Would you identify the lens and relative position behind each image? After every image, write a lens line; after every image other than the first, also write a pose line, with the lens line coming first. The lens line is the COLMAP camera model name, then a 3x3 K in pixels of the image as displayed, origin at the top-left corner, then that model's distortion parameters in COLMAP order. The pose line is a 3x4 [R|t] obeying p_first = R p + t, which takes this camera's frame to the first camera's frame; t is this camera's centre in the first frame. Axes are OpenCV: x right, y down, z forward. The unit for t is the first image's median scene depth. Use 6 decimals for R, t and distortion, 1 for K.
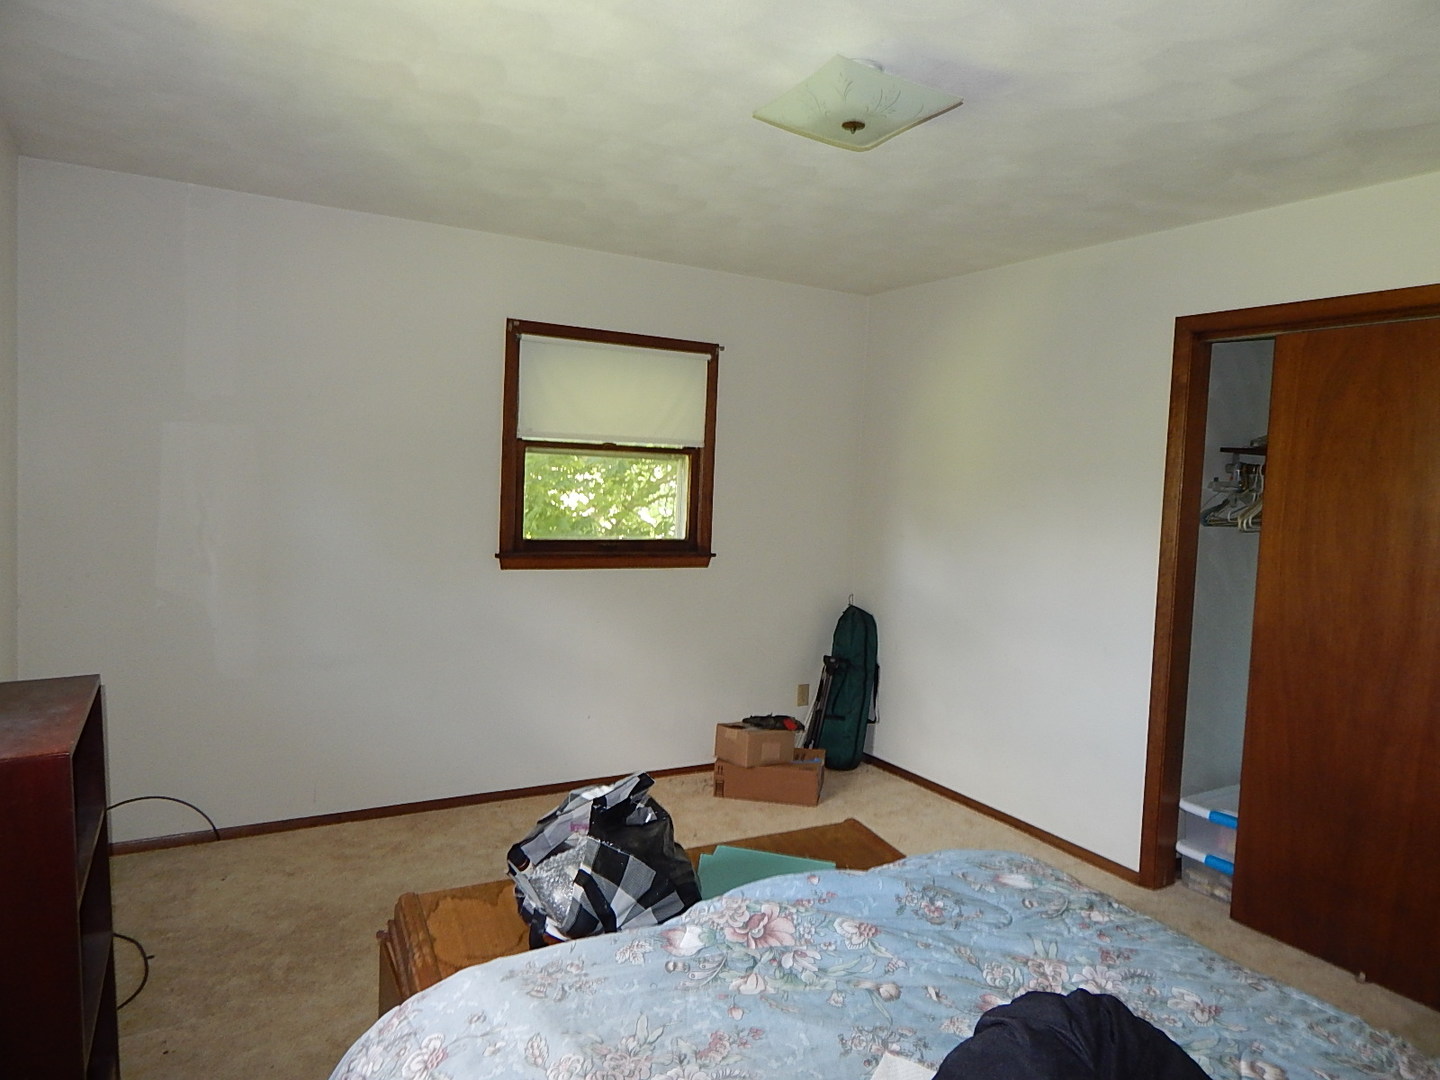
lens RADIAL K [[908.3, 0, 731.9], [0, 908.3, 534.2], [0, 0, 1]] dist [-0.026145, -0.001122]
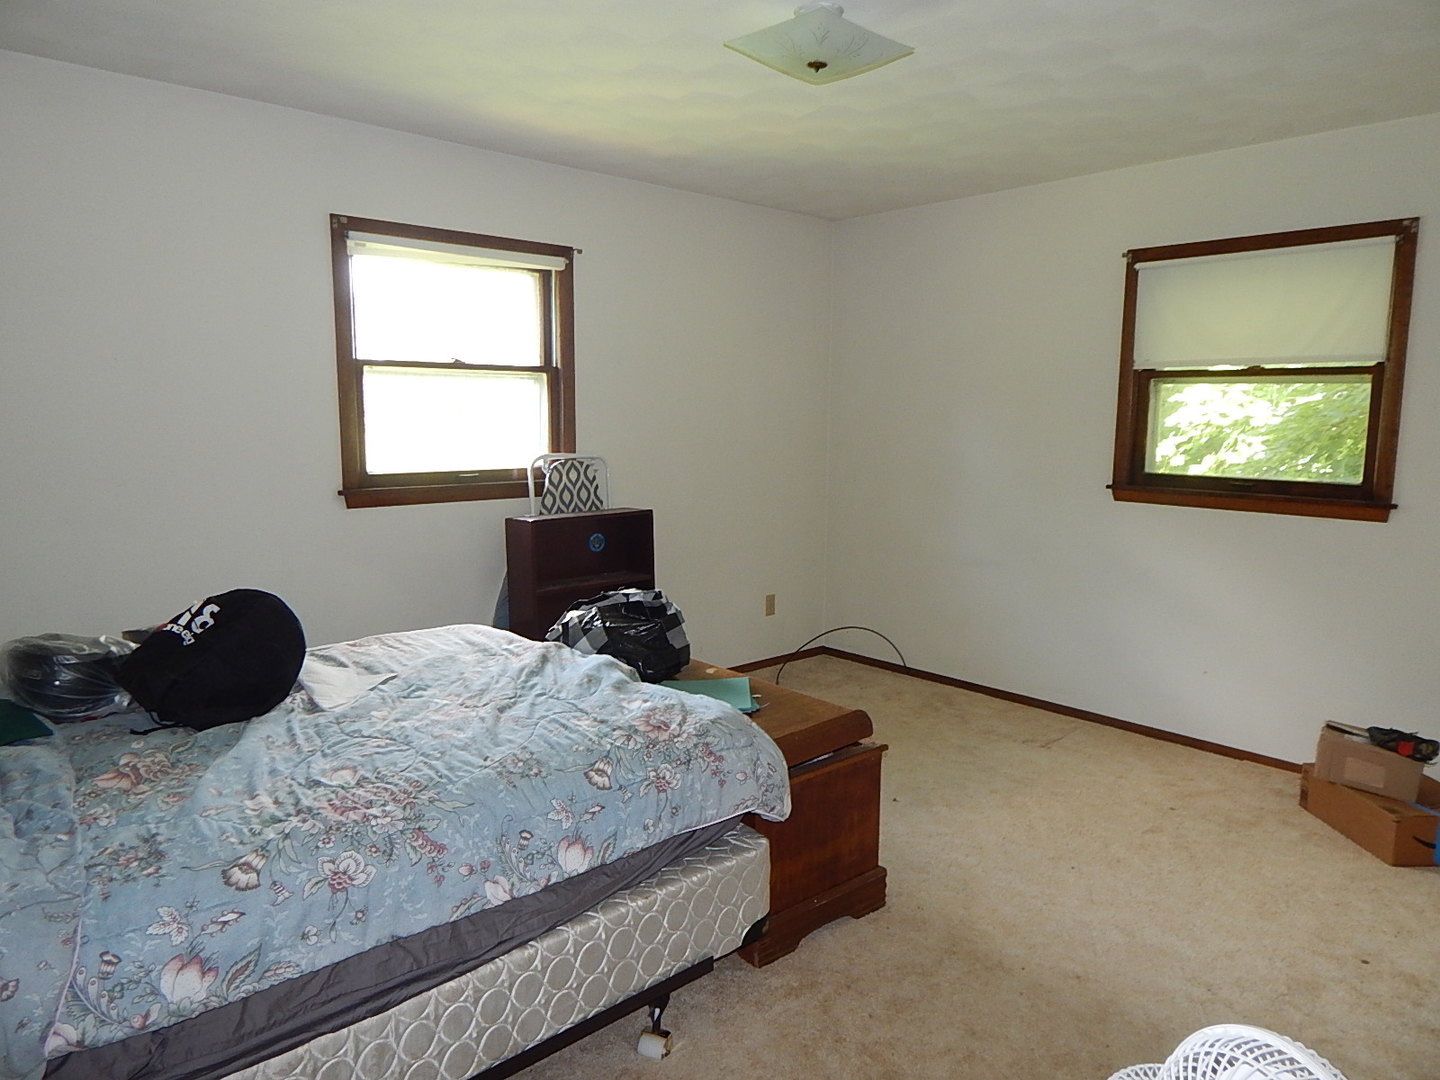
lens RADIAL K [[908.3, 0, 731.9], [0, 908.3, 534.2], [0, 0, 1]] dist [-0.026145, -0.001122]
pose [[0.237854, 0.092490, -0.966887, 0.597218], [-0.058595, 0.995009, 0.080766, 0.018748], [0.969532, 0.037444, 0.242086, 0.318337]]
